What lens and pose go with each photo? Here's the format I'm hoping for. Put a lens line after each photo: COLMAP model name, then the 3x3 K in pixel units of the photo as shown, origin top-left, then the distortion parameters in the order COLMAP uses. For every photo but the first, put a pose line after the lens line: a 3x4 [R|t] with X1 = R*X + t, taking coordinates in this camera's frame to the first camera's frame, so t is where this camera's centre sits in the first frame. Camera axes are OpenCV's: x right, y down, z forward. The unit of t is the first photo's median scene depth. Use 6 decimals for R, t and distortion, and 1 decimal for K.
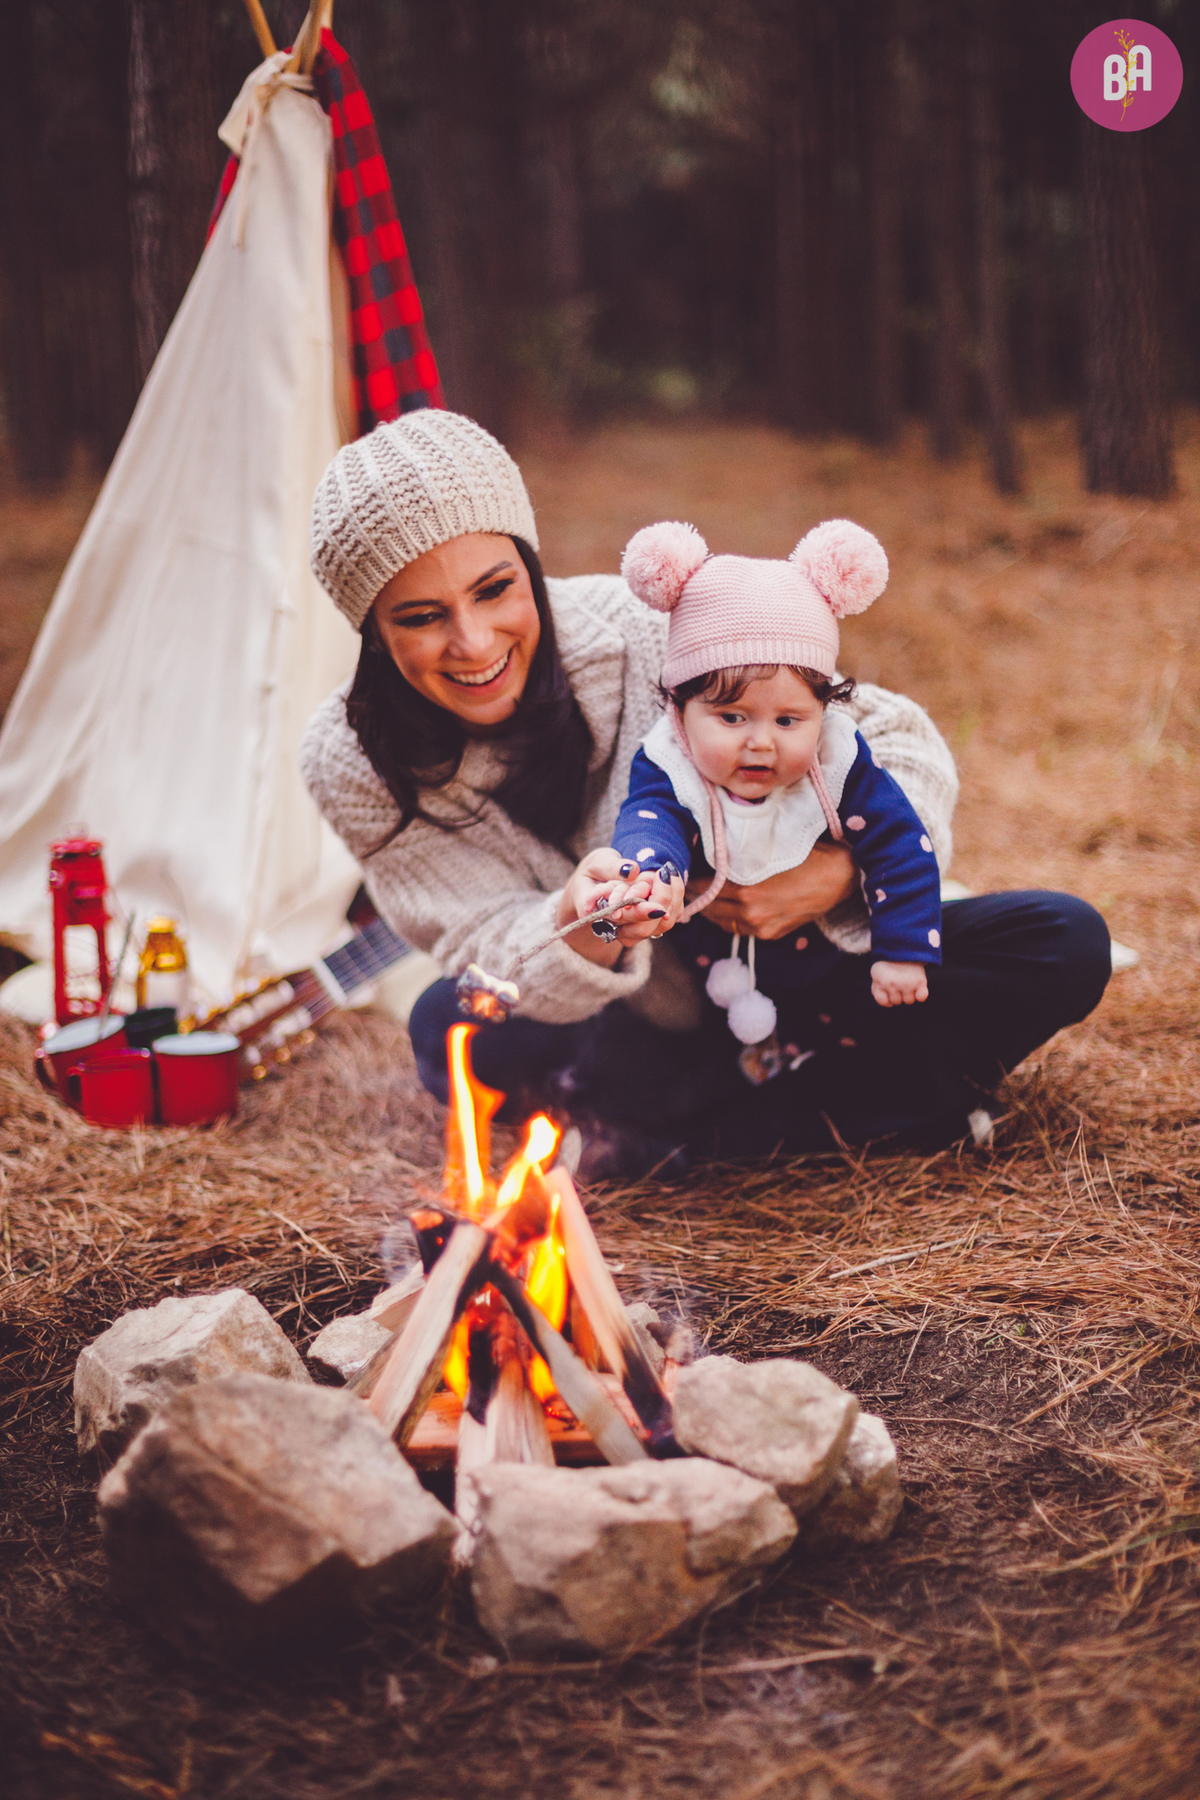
lens RADIAL K [[2636.2, 0, 602.1], [0, 2636.2, 901.1], [0, 0, 1]] dist [-0.140510, 0.070547]
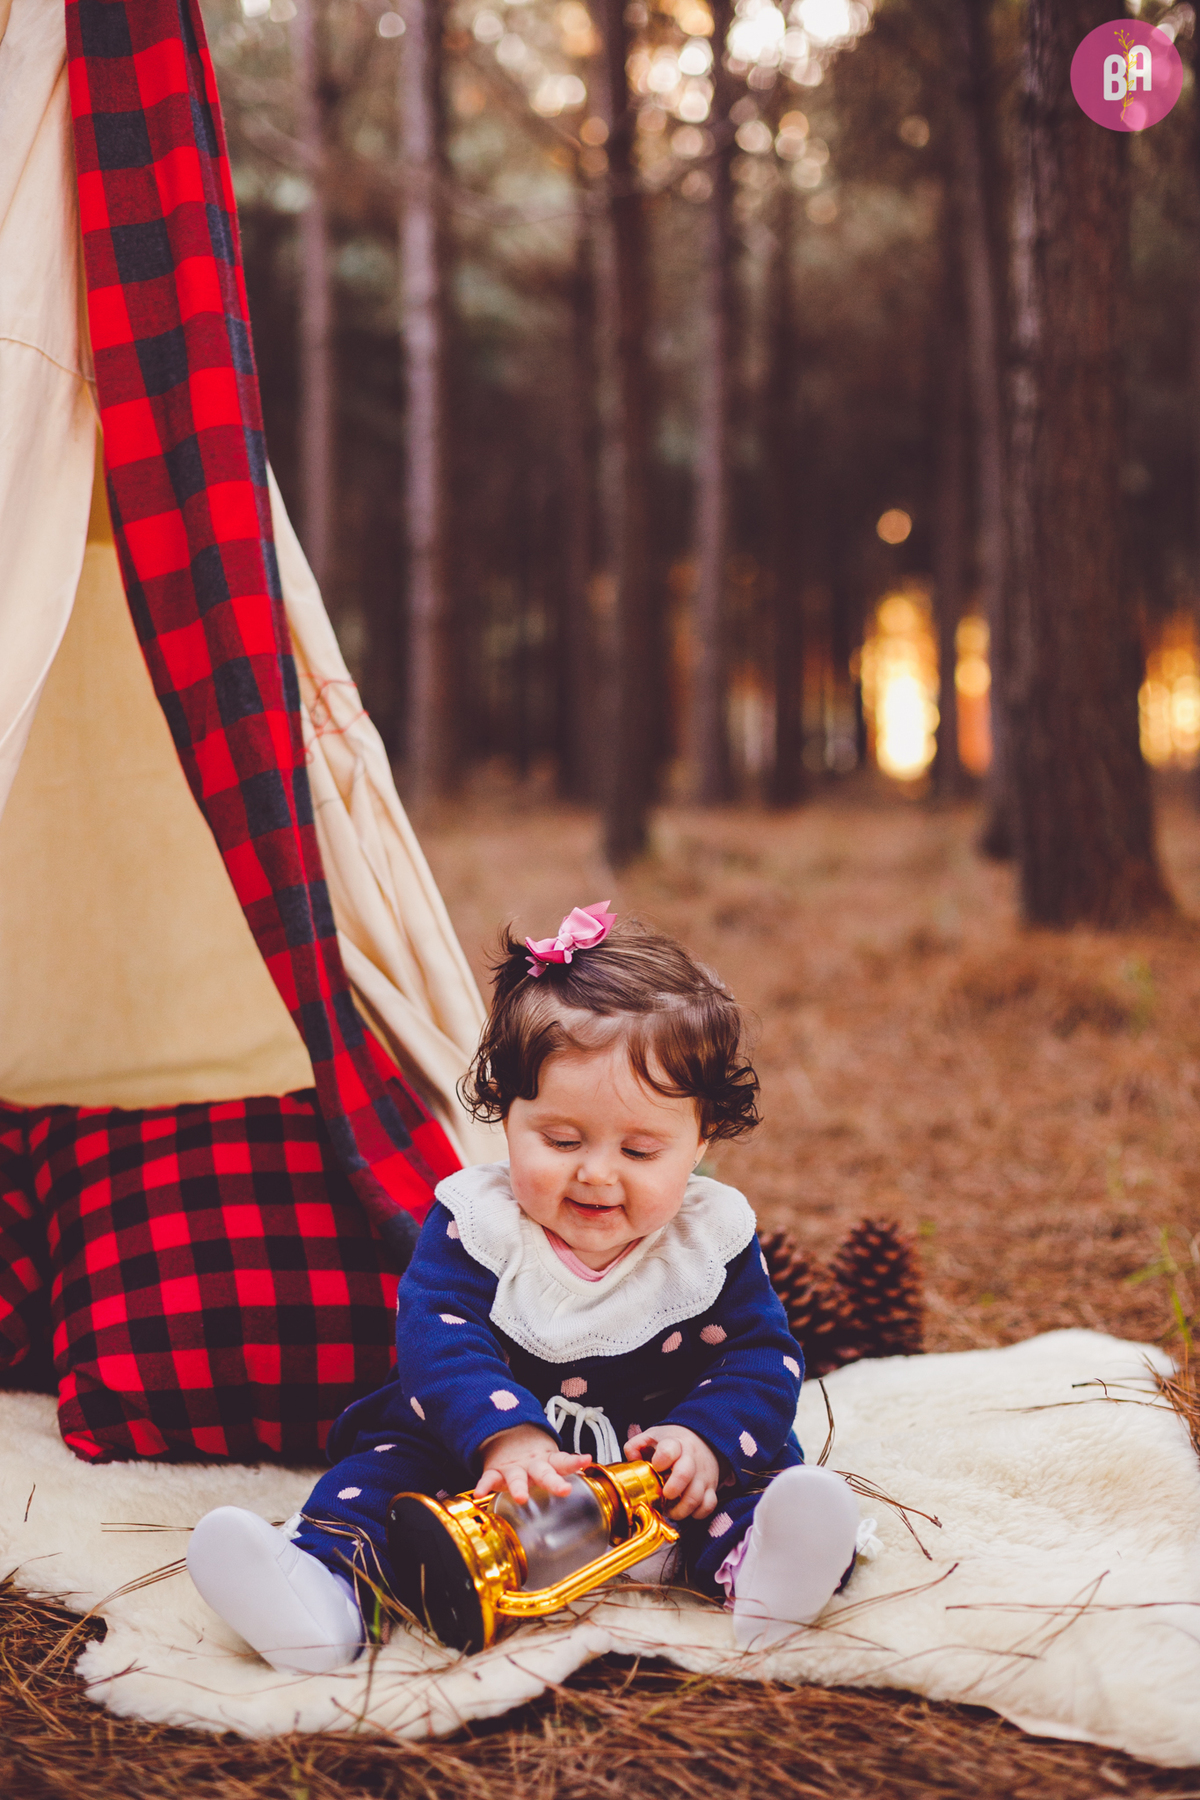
lens RADIAL K [[2636.2, 0, 602.1], [0, 2636.2, 901.1], [0, 0, 1]] dist [-0.140510, 0.070547]
pose [[0.835110, 0.059822, -0.546820, 0.580594], [-0.125366, 0.988607, -0.083307, -0.113292], [0.535607, 0.138124, 0.833095, 1.077925]]
